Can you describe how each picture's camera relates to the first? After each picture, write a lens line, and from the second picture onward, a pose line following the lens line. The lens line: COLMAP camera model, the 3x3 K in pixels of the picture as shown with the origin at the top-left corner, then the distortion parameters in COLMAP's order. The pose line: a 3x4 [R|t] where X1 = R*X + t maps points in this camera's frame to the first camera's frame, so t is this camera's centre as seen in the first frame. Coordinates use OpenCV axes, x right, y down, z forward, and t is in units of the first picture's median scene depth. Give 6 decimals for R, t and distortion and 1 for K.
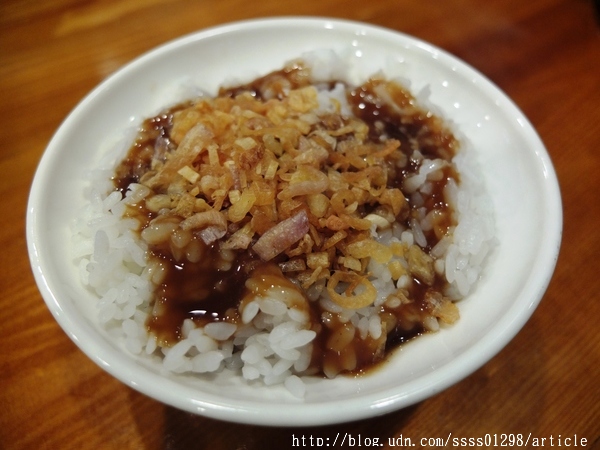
lens RADIAL K [[477.5, 0, 300.7], [0, 477.5, 223.7], [0, 0, 1]] dist [-0.058188, 0.011660]
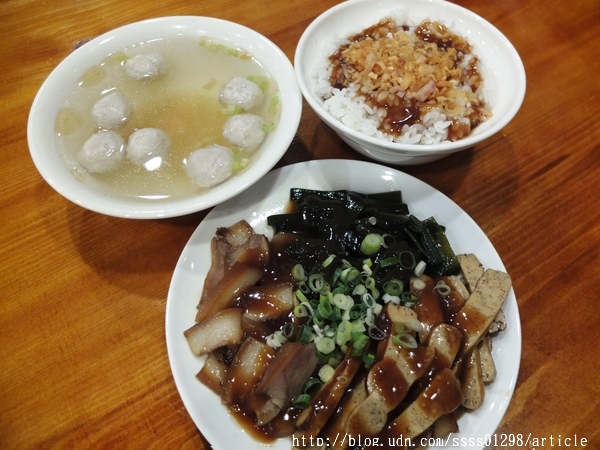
lens RADIAL K [[477.5, 0, 300.5], [0, 477.5, 226.2], [0, 0, 1]] dist [-0.058188, 0.011660]
pose [[0.972031, -0.196881, 0.128036, -1.004588], [0.181106, 0.975479, 0.125066, 0.254363], [-0.149519, -0.098380, 0.983852, -1.254942]]
